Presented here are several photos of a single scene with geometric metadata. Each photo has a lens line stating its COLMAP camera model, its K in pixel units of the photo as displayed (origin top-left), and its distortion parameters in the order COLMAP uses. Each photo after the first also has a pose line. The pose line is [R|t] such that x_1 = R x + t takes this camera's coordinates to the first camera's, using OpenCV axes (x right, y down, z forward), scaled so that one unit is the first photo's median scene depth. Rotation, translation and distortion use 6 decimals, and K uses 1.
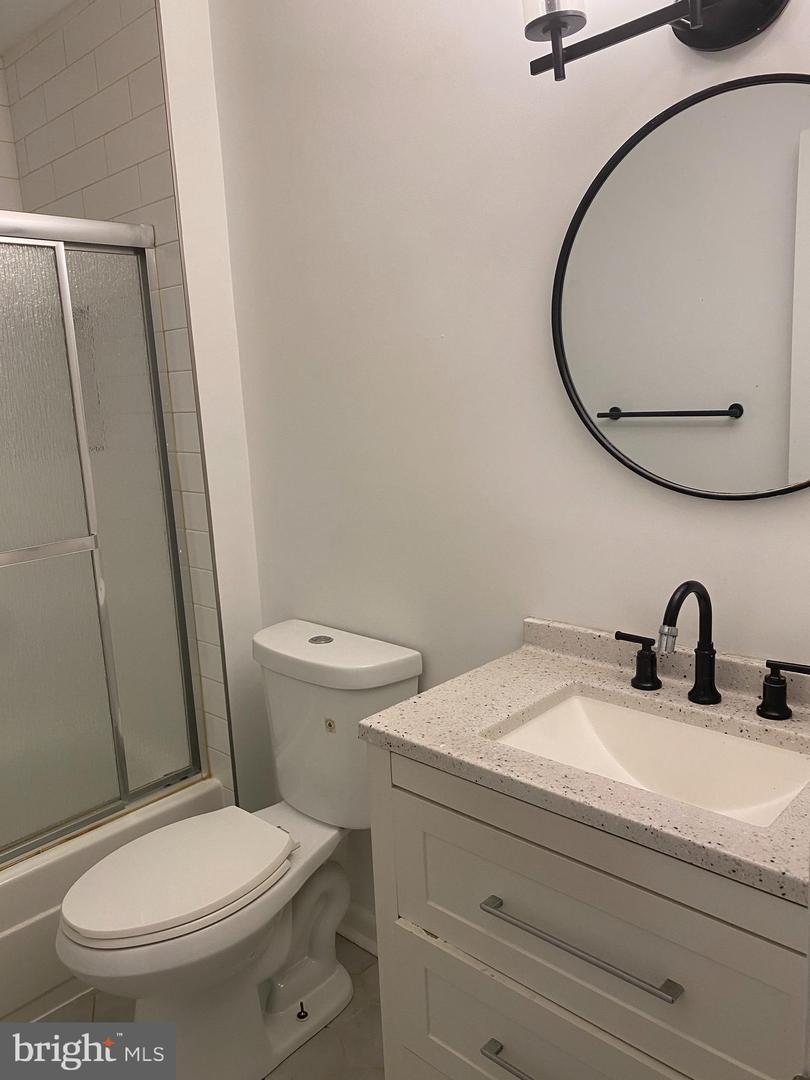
lens RADIAL K [[815.9, 0, 404.9], [0, 815.9, 528.5], [0, 0, 1]] dist [0.089382, -0.177623]
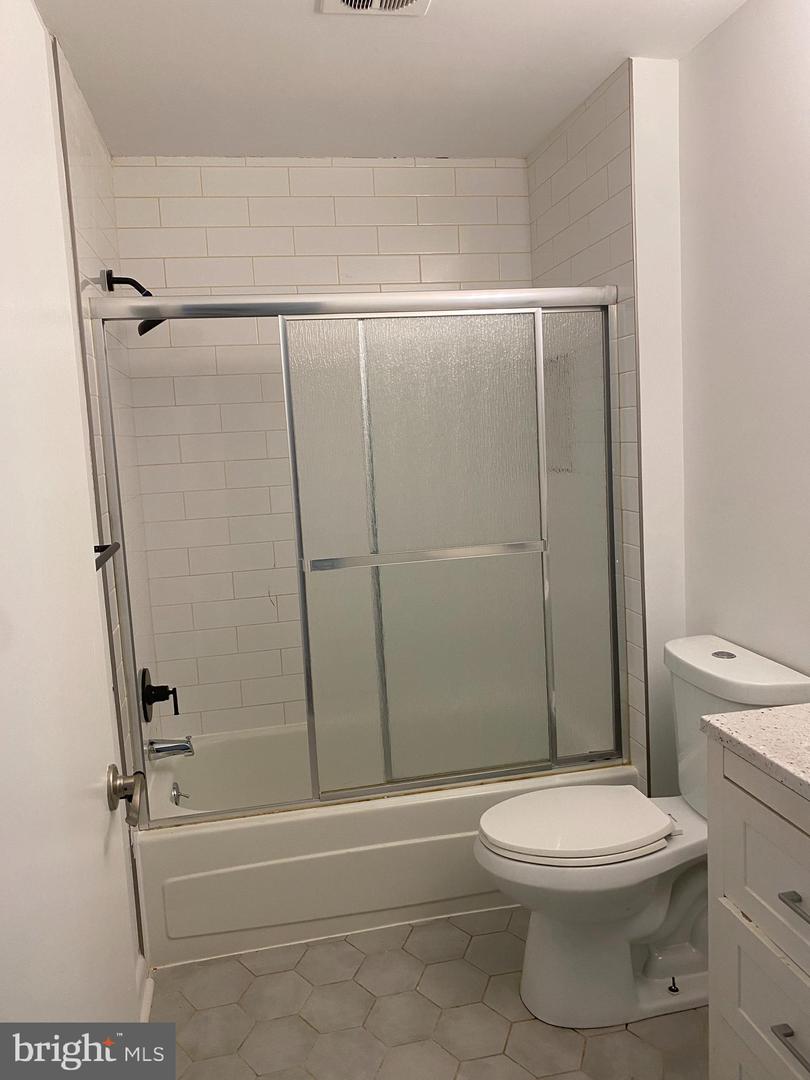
lens RADIAL K [[823.5, 0, 405.0], [0, 823.5, 540.0], [0, 0, 1]] dist [-0.004864, 0.000962]
pose [[0.805433, 0.084467, -0.586637, 0.180710], [-0.092415, 0.995584, 0.016467, 0.006612], [0.585438, 0.040952, 0.809682, -0.126880]]
